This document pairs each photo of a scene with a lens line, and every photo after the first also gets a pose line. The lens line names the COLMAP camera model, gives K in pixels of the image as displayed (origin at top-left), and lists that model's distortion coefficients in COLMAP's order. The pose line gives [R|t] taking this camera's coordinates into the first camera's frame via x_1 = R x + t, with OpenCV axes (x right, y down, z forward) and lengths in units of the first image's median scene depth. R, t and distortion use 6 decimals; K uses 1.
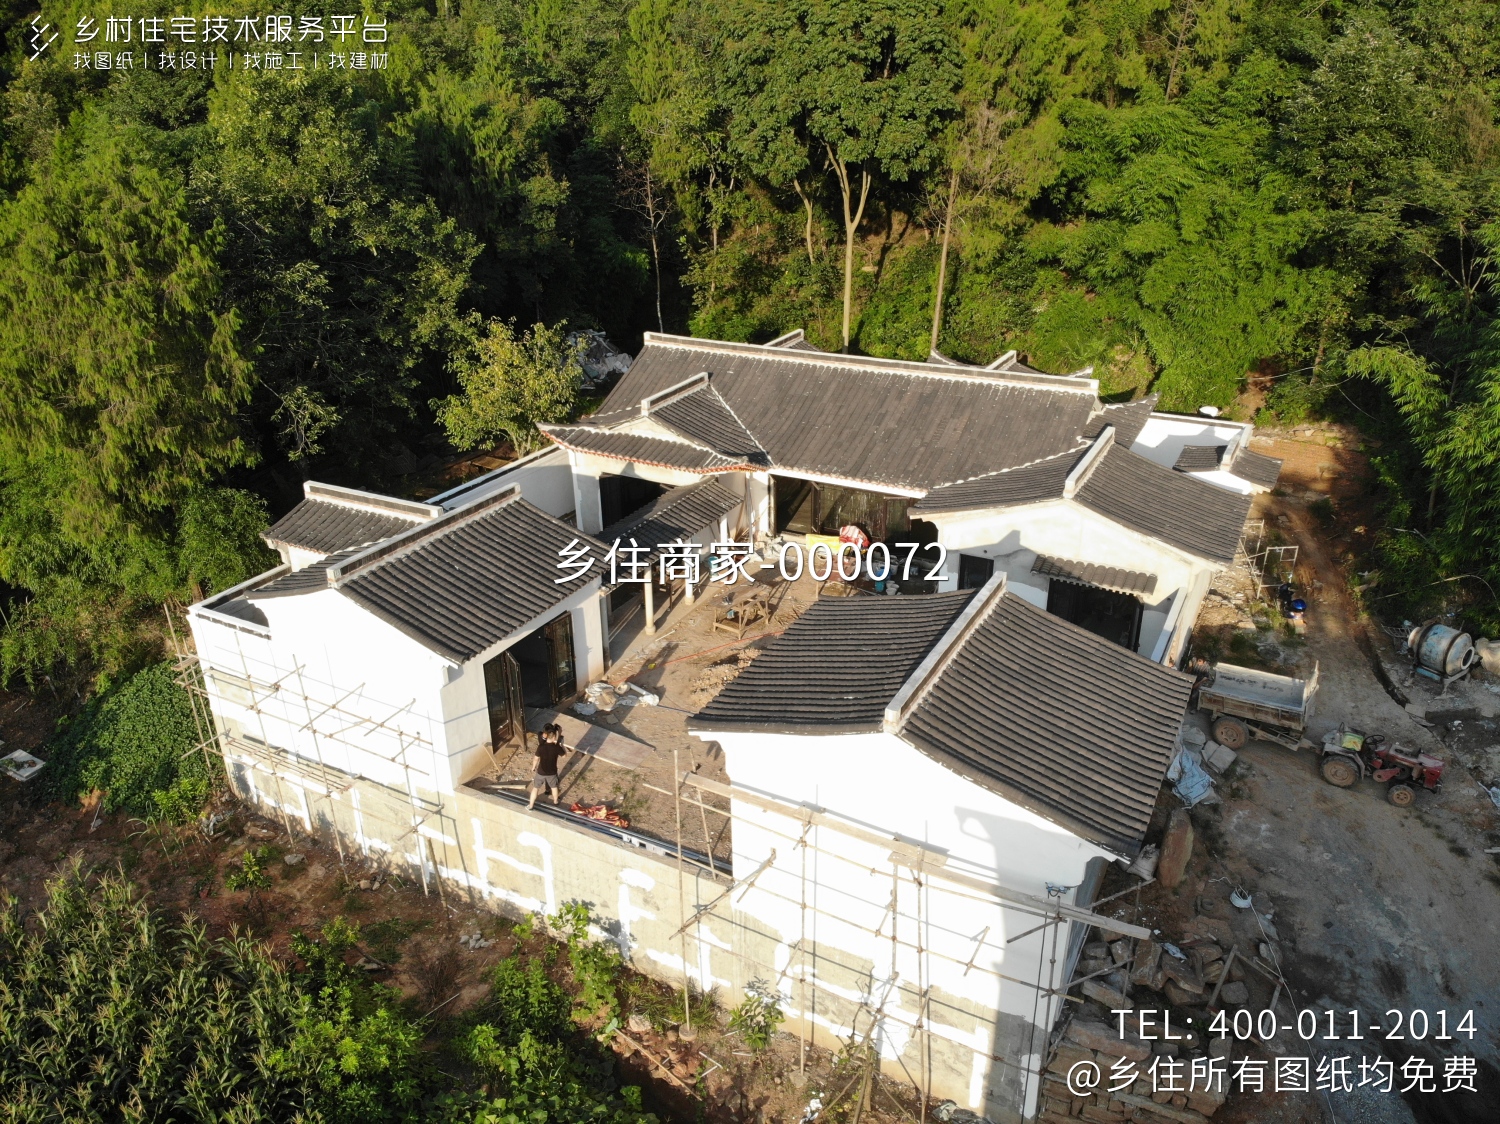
lens RADIAL K [[1087.0, 0, 750.0], [0, 1087.0, 562.0], [0, 0, 1]] dist [0.119645, -0.240252]
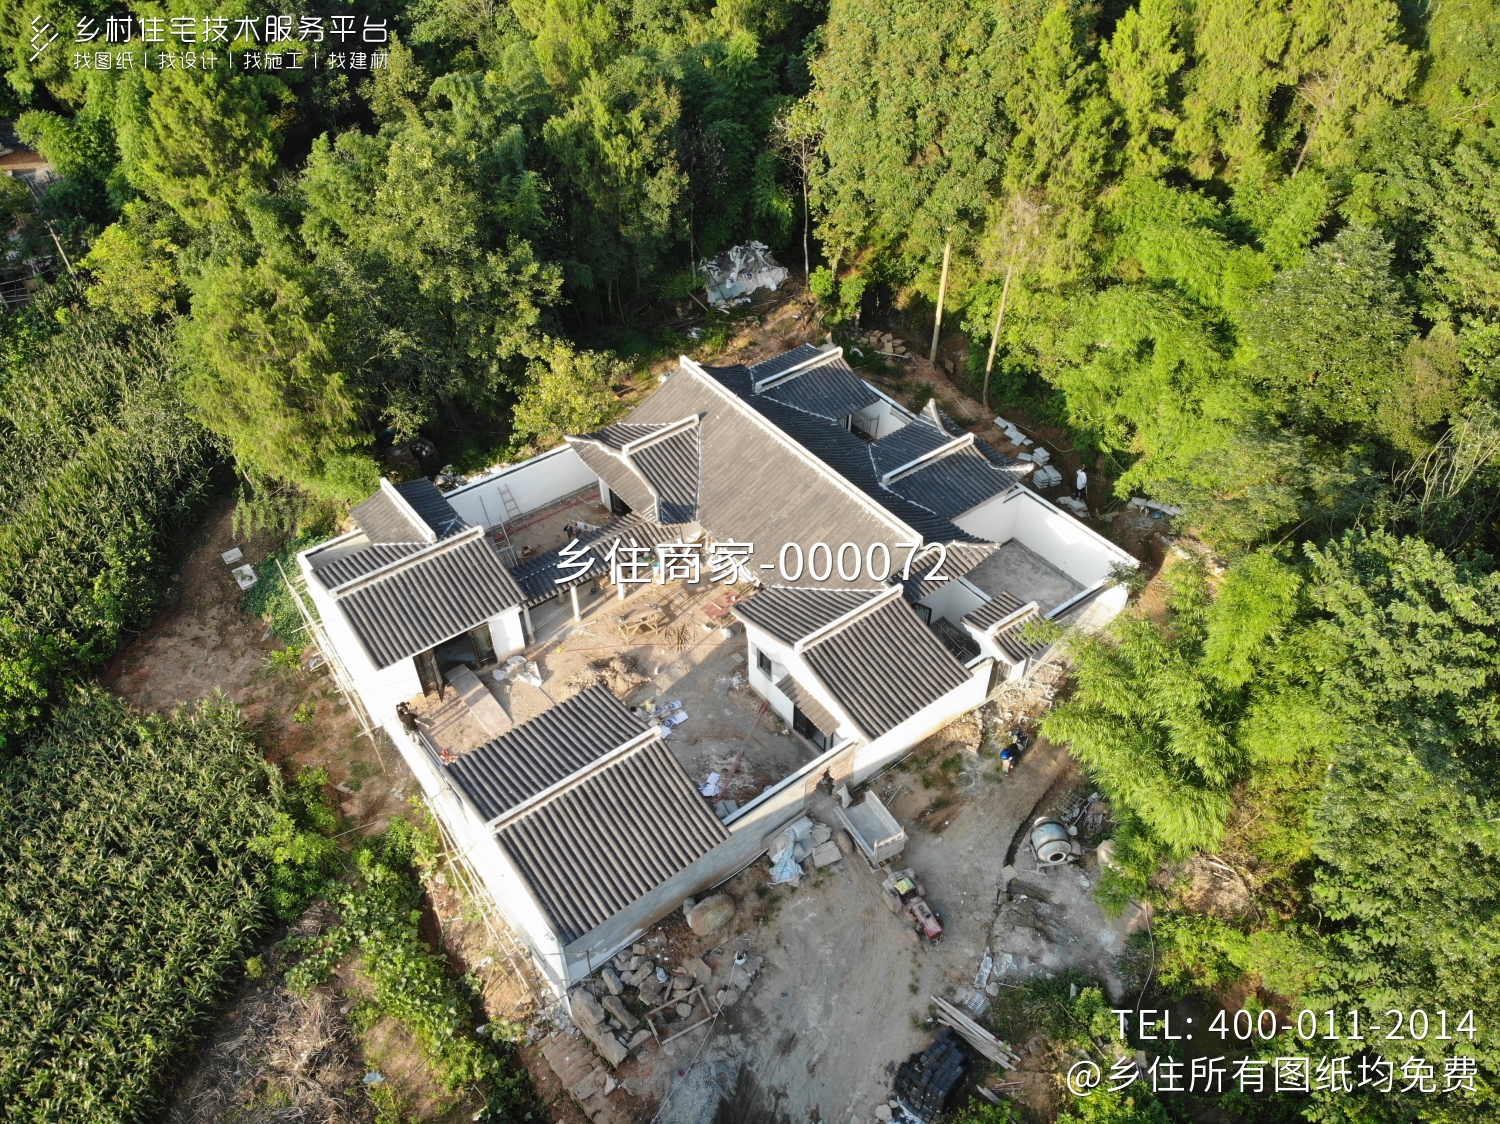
lens RADIAL K [[1087.0, 0, 750.0], [0, 1087.0, 562.0], [0, 0, 1]] dist [0.119645, -0.240252]
pose [[0.908353, 0.288745, -0.302526, 0.540677], [-0.175707, 0.919946, 0.350466, -0.562346], [0.379503, -0.265191, 0.886370, -0.202973]]
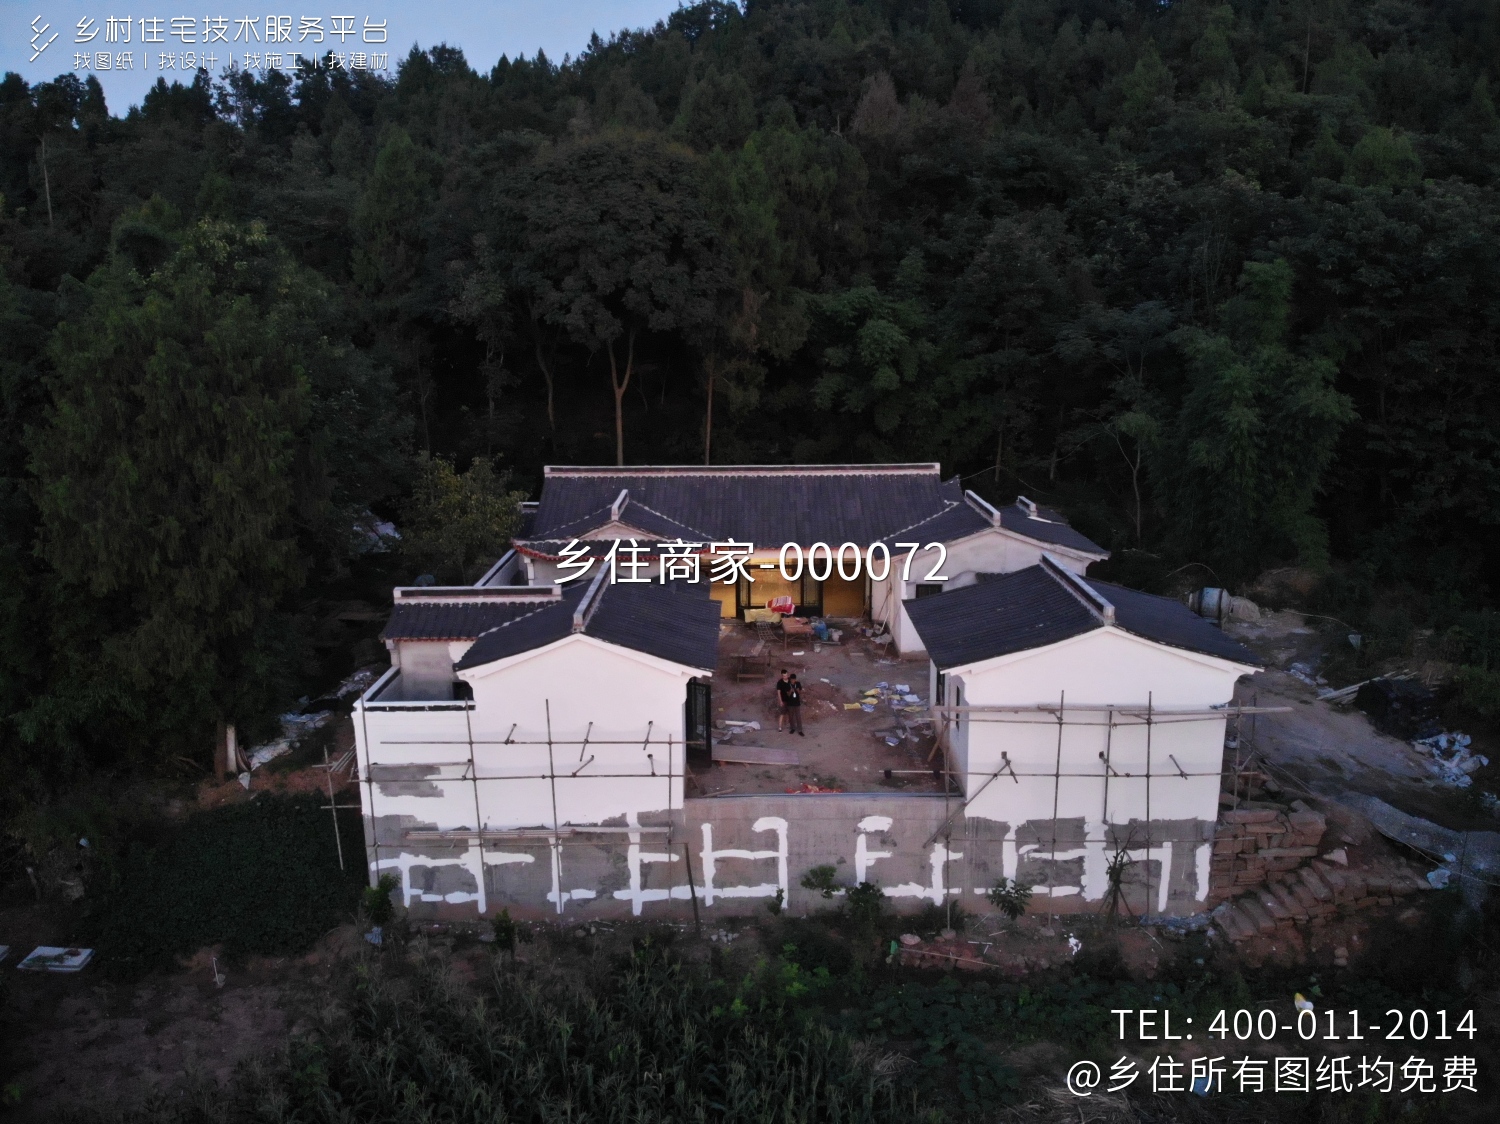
lens RADIAL K [[1087.0, 0, 750.0], [0, 1087.0, 562.0], [0, 0, 1]] dist [0.119645, -0.240252]
pose [[0.881595, -0.103650, 0.460486, -0.543273], [0.192853, 0.969542, -0.150982, 0.116061], [-0.430811, 0.221911, 0.874733, -0.053944]]
